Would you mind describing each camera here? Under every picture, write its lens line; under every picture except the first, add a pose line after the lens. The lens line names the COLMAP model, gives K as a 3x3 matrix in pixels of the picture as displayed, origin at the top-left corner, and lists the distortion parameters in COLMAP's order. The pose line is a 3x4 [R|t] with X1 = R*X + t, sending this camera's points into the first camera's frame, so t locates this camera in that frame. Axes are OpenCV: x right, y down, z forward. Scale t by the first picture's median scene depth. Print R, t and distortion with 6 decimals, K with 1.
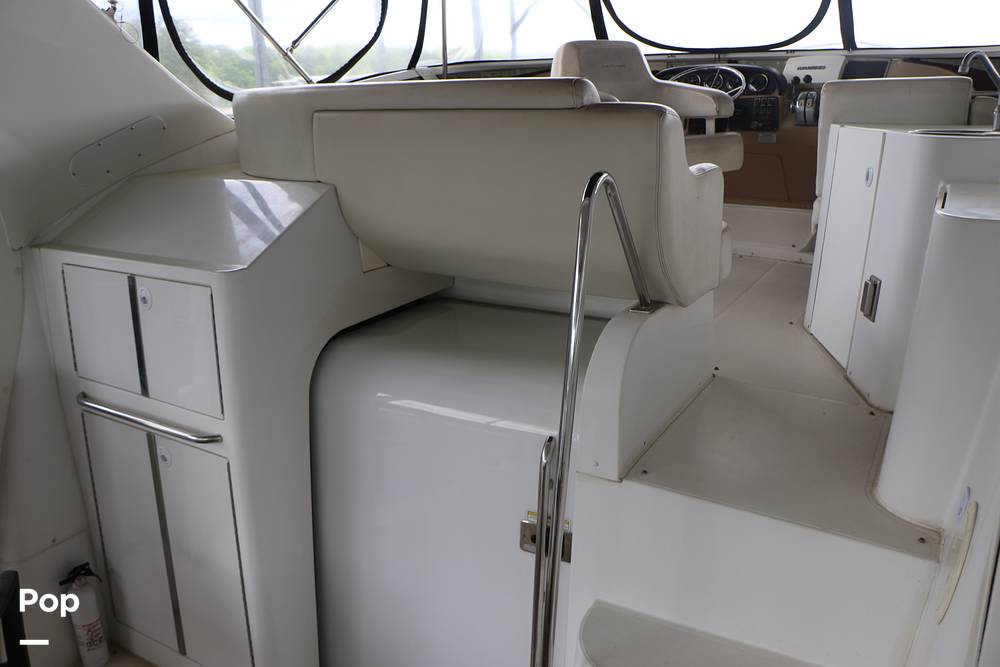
lens RADIAL K [[814.8, 0, 494.4], [0, 814.8, 334.5], [0, 0, 1]] dist [-0.182769, 0.158076]
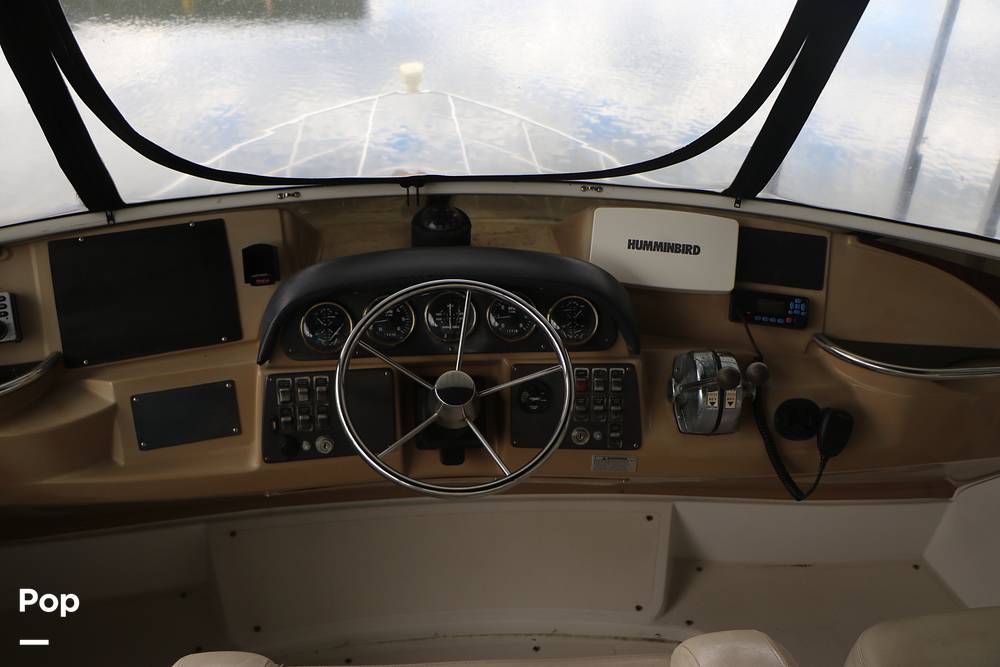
lens RADIAL K [[814.8, 0, 494.4], [0, 814.8, 334.5], [0, 0, 1]] dist [-0.182769, 0.158076]
pose [[0.804176, -0.253733, 0.537514, 0.090350], [0.127987, 0.957014, 0.260276, -0.428380], [-0.580449, -0.140513, 0.802082, 0.716075]]
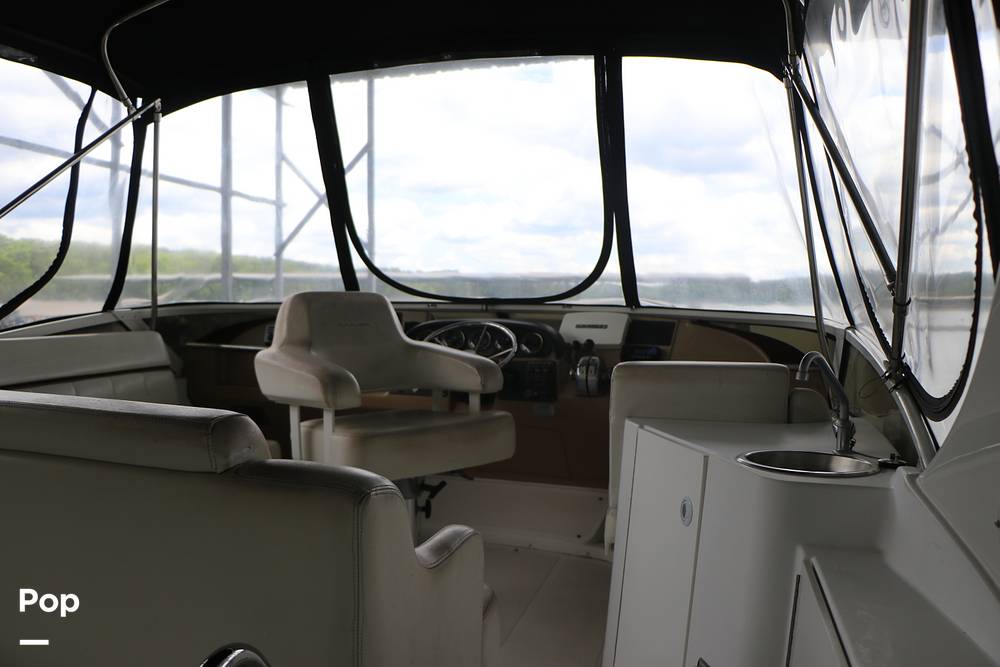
lens RADIAL K [[814.8, 0, 494.4], [0, 814.8, 334.5], [0, 0, 1]] dist [-0.182769, 0.158076]
pose [[0.964363, 0.034807, 0.262284, 0.068306], [0.033632, 0.967141, -0.252005, -0.111753], [-0.262437, 0.251845, 0.931505, 0.200307]]
